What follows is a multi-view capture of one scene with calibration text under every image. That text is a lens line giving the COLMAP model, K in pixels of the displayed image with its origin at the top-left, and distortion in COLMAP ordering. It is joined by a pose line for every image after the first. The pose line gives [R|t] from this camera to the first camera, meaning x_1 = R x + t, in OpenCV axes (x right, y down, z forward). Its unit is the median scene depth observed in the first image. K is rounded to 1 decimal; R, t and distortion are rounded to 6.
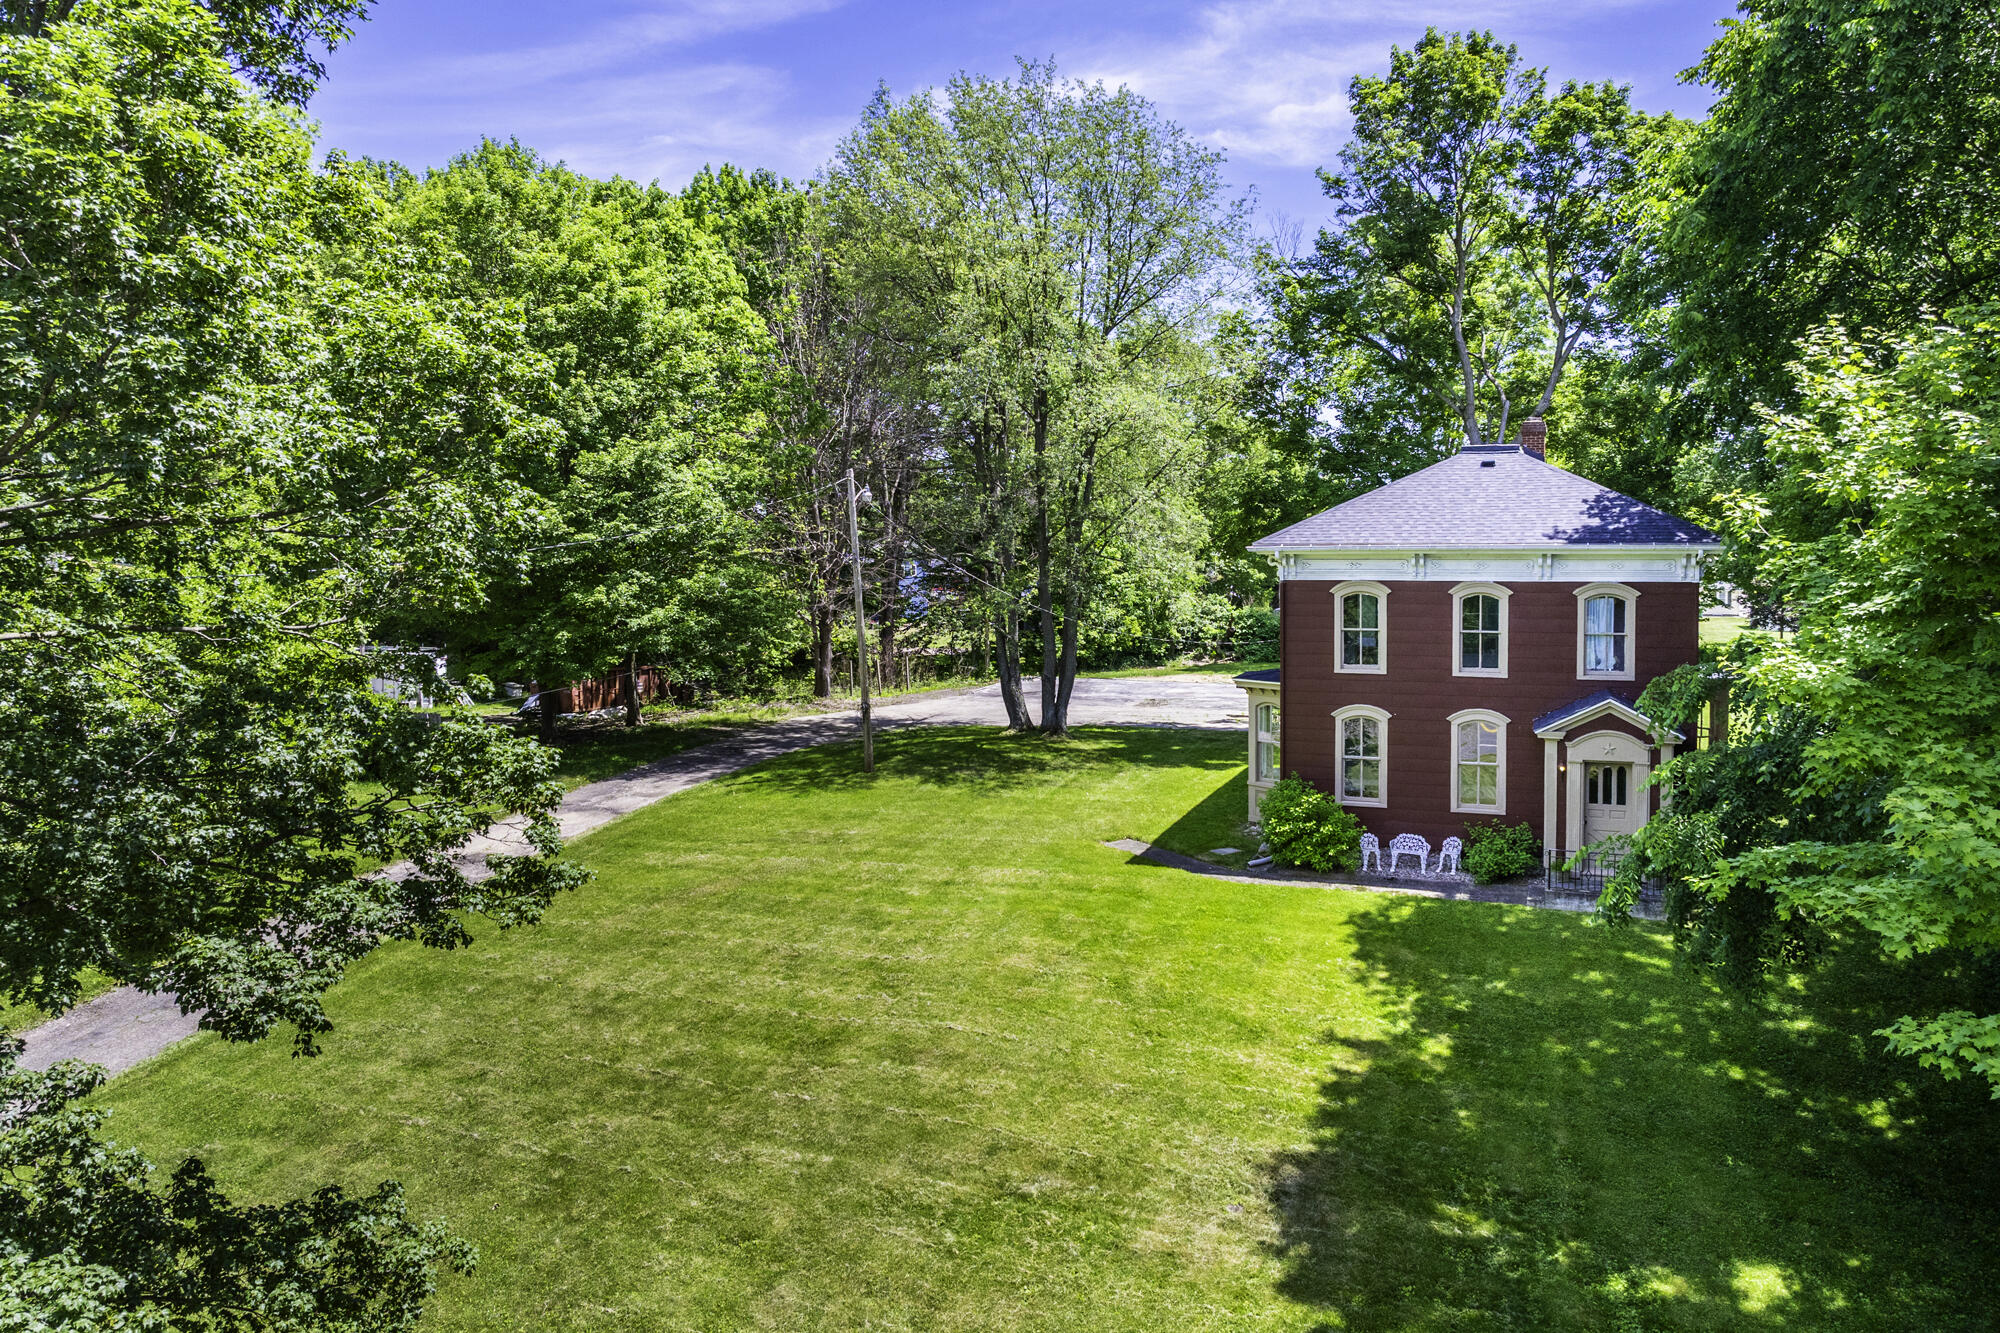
lens RADIAL K [[1383.2, 0, 1000.0], [0, 1383.2, 666.5], [0, 0, 1]] dist [-0.032491, 0.000085]
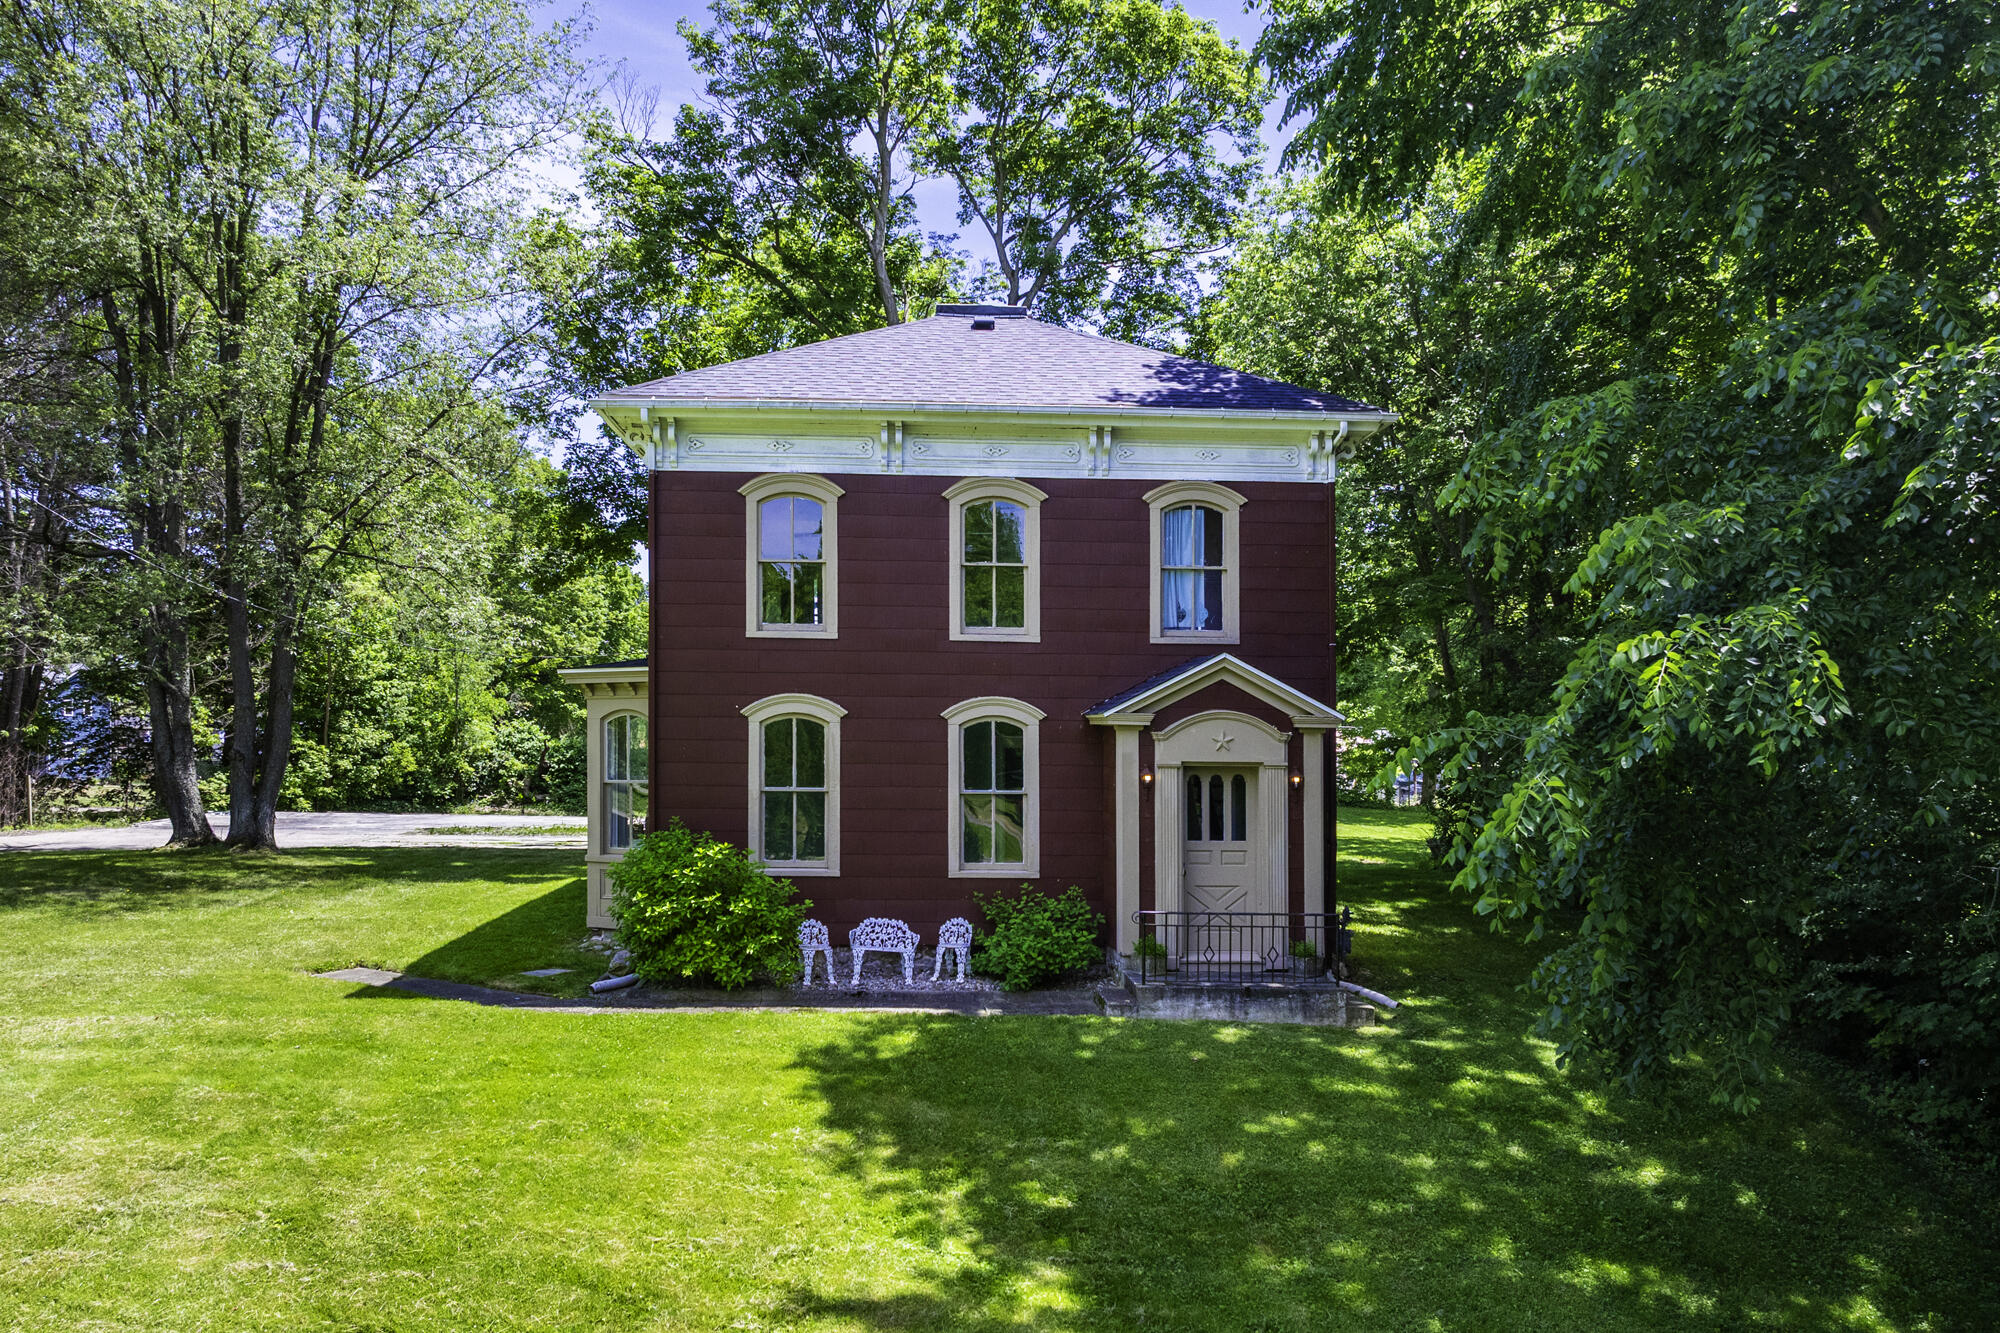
lens RADIAL K [[1816.3, 0, 997.0], [0, 1816.3, 722.4], [0, 0, 1]] dist [-0.001234, -0.080630]
pose [[0.916956, 0.009946, 0.398865, 0.047359], [0.012231, 0.998519, -0.053016, 0.086500], [-0.398801, 0.053492, 0.915476, 0.318768]]
